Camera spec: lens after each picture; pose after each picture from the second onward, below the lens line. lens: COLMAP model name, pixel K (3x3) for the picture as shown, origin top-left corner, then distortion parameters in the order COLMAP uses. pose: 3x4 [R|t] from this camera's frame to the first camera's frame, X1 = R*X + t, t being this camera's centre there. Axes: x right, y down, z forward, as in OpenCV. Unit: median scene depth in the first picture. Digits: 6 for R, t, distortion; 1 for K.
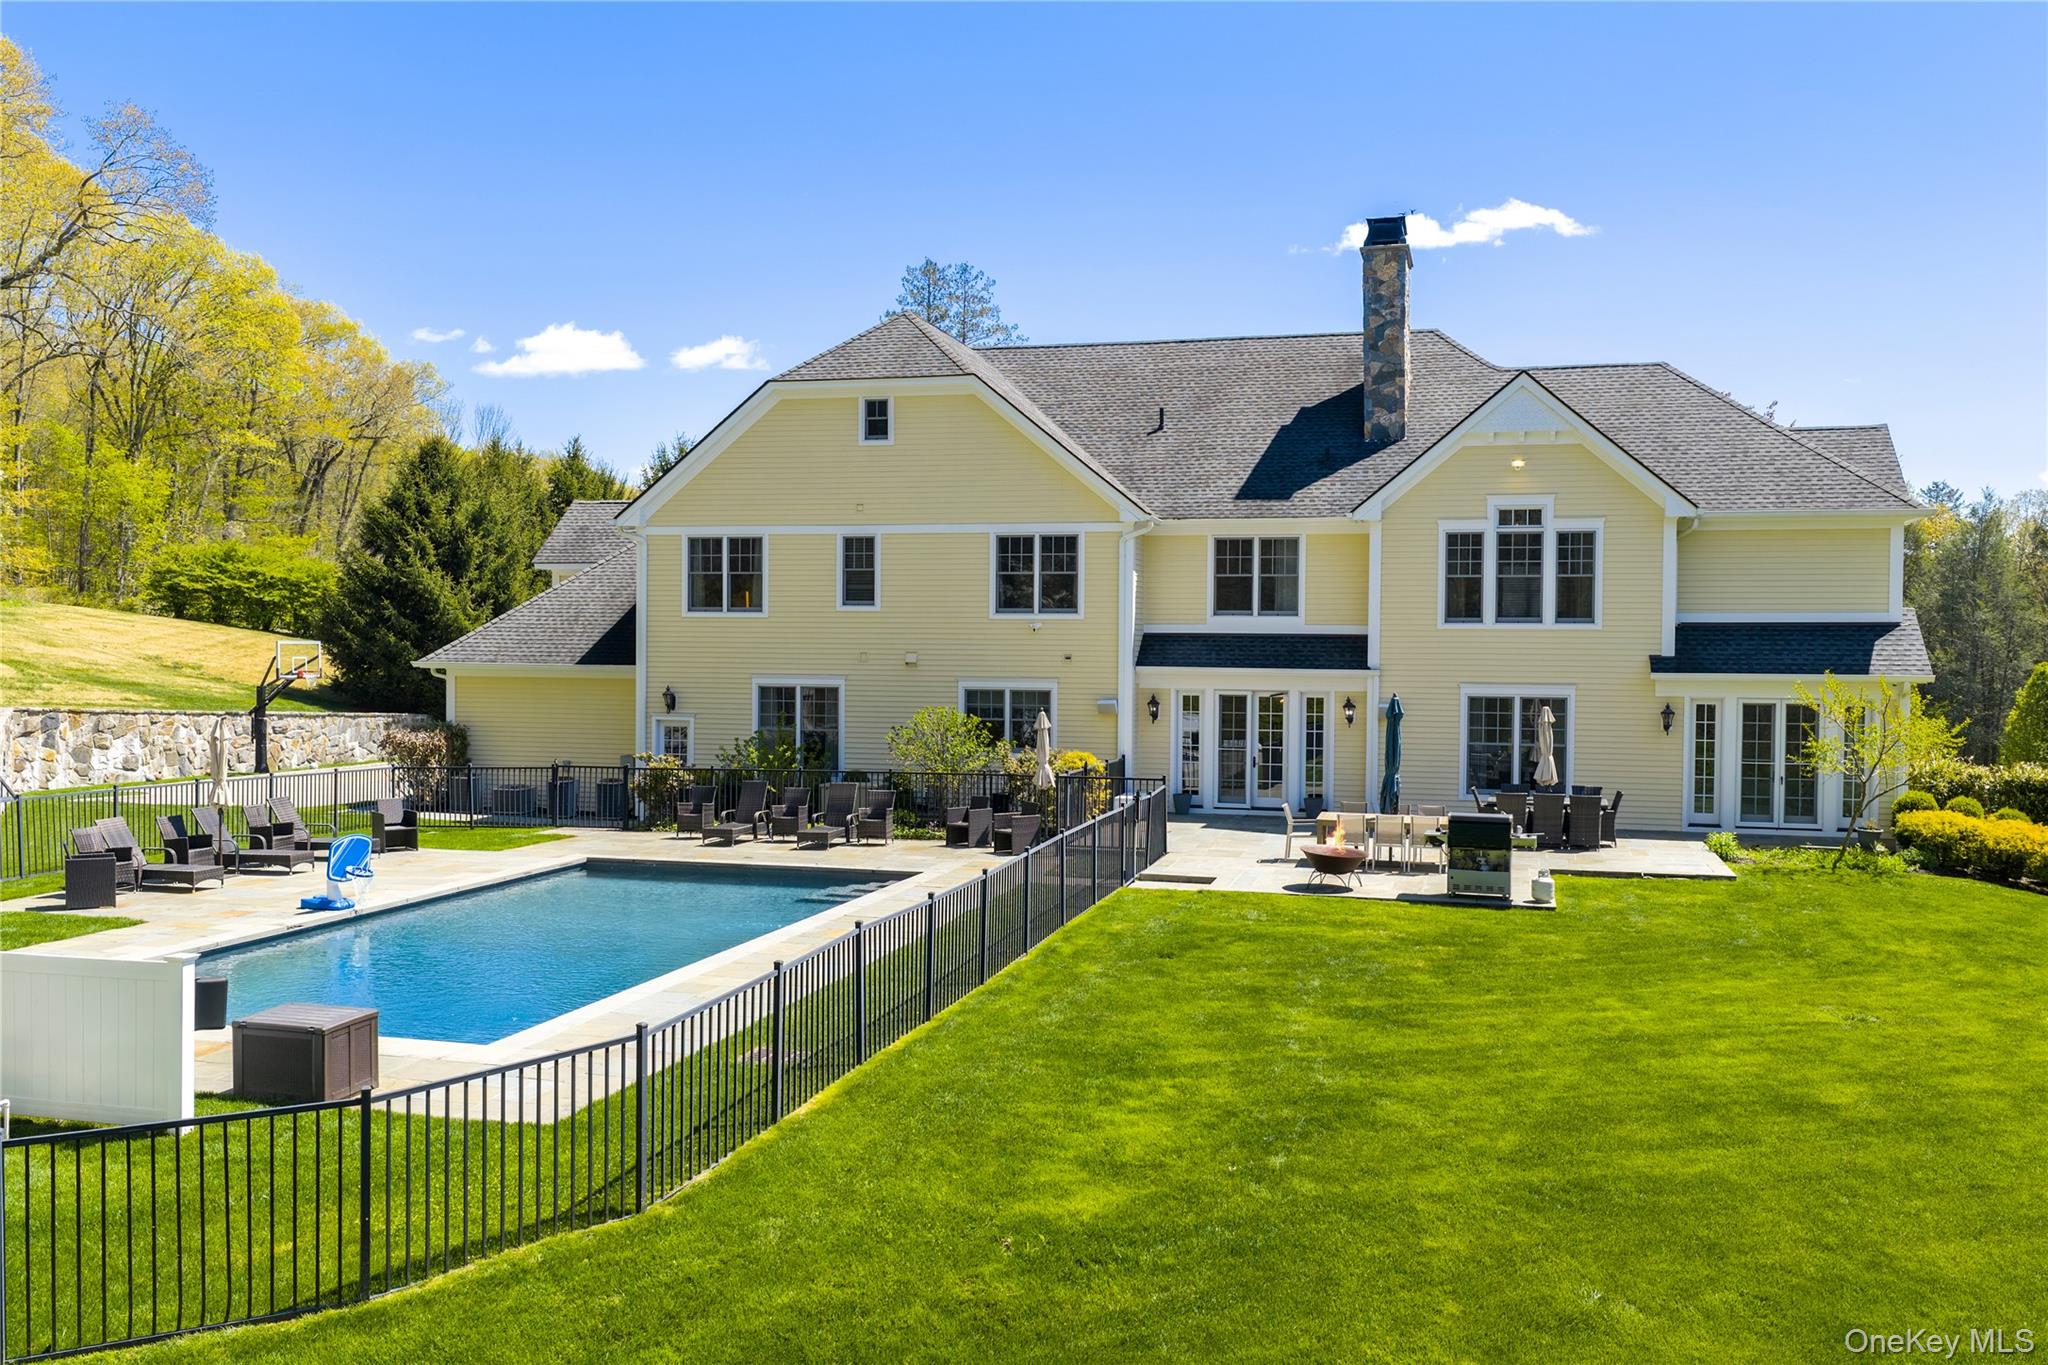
lens RADIAL K [[1691.4, 0, 1024.0], [0, 1691.4, 682.5], [0, 0, 1]] dist [0.010281, -0.012857]
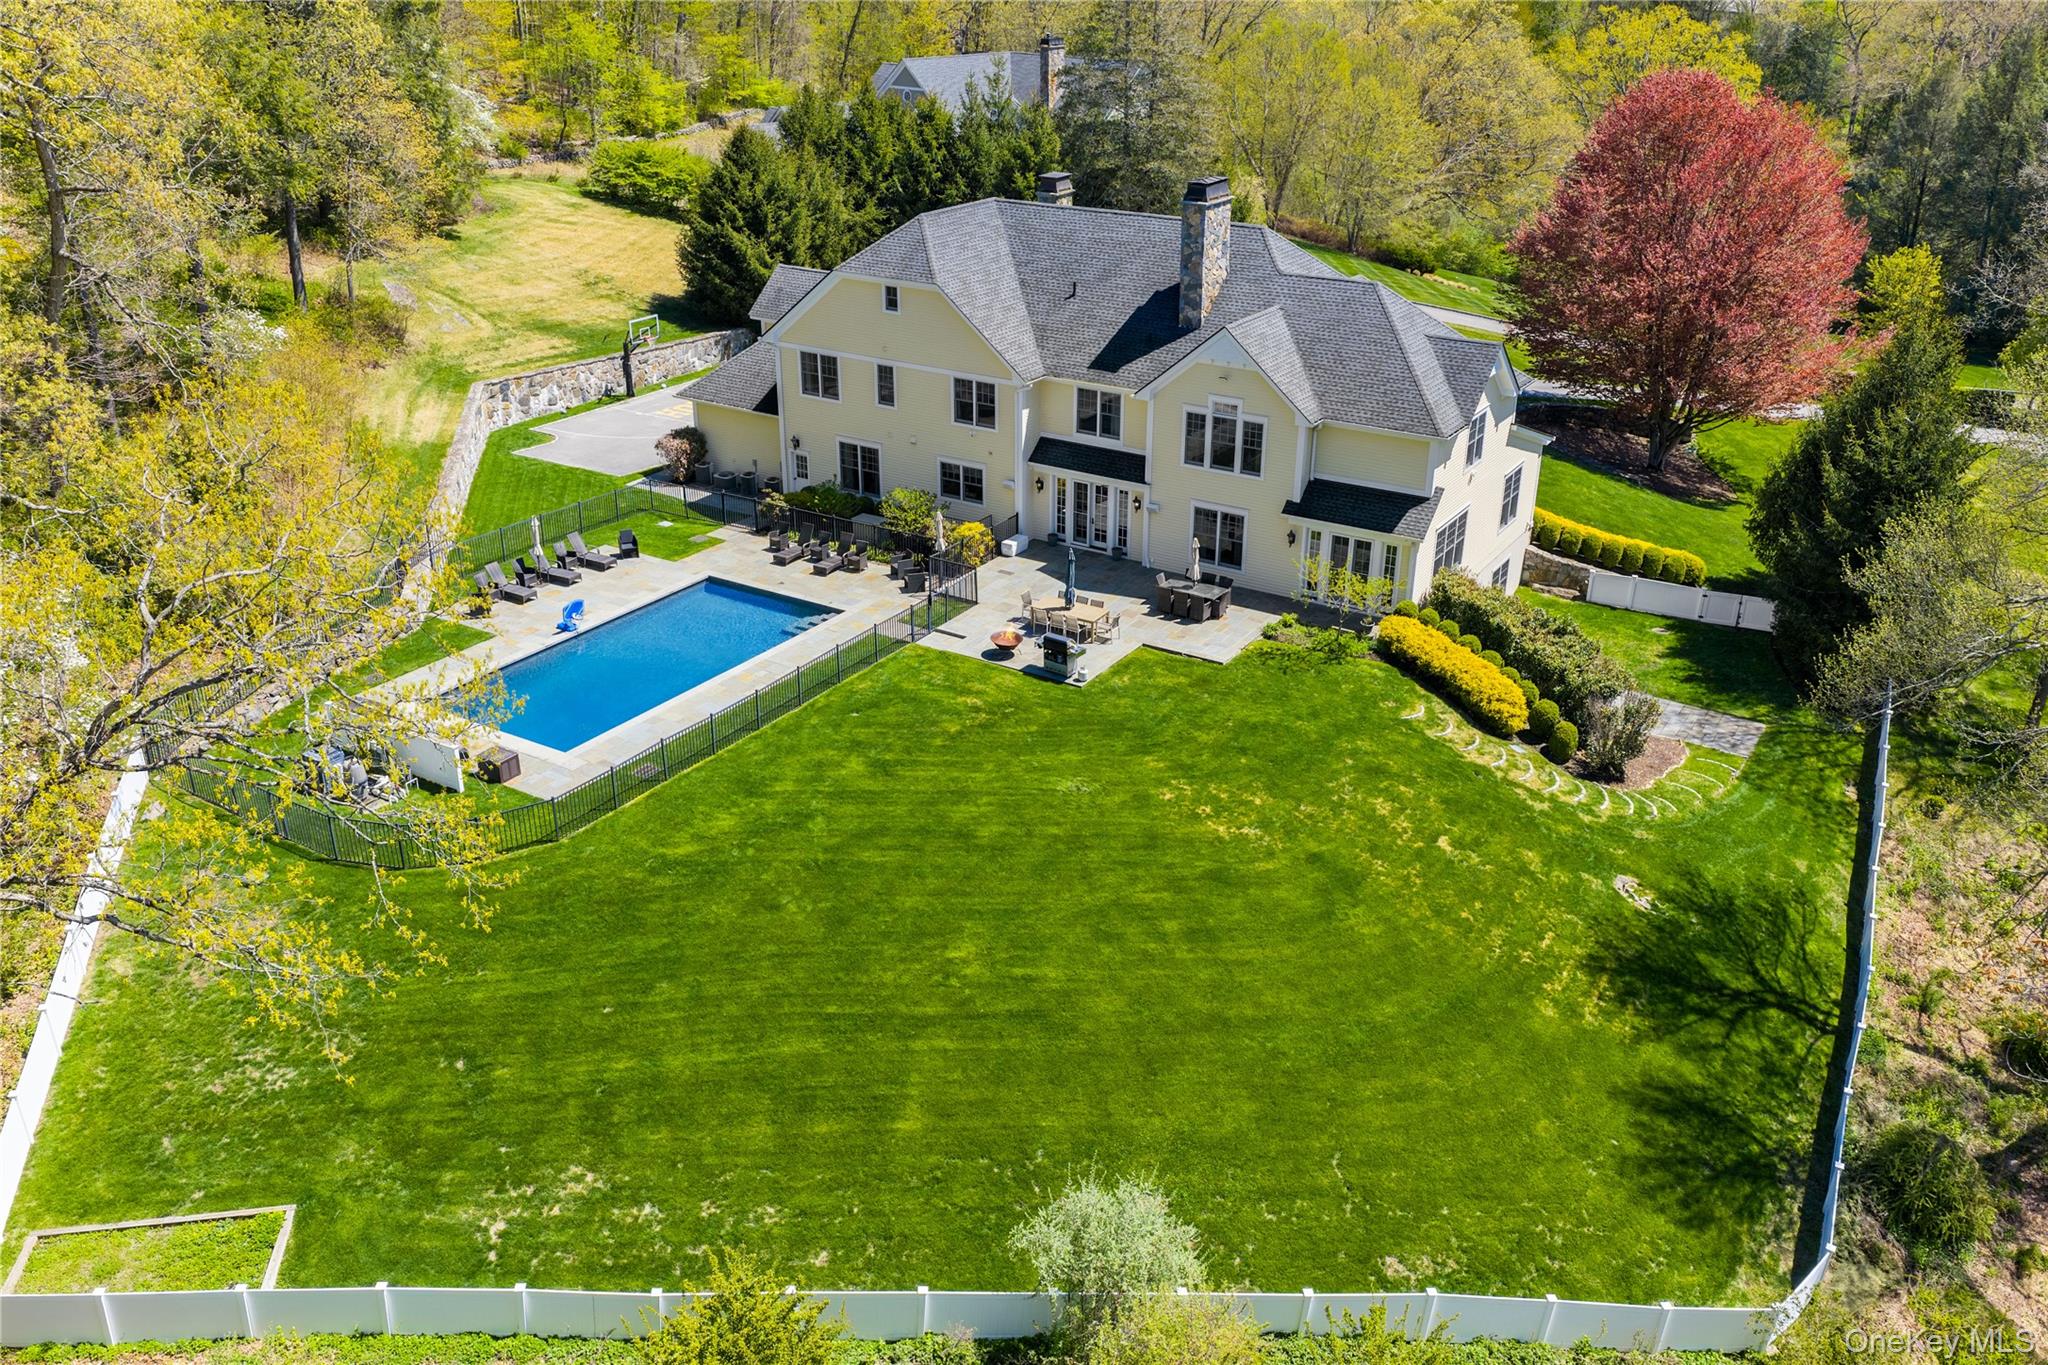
lens RADIAL K [[1691.4, 0, 1024.0], [0, 1691.4, 682.5], [0, 0, 1]] dist [0.010281, -0.012857]
pose [[0.953084, 0.118949, -0.278357, 0.551435], [-0.000063, 0.919638, 0.392766, -0.464662], [0.302707, -0.374321, 0.876500, -0.575872]]
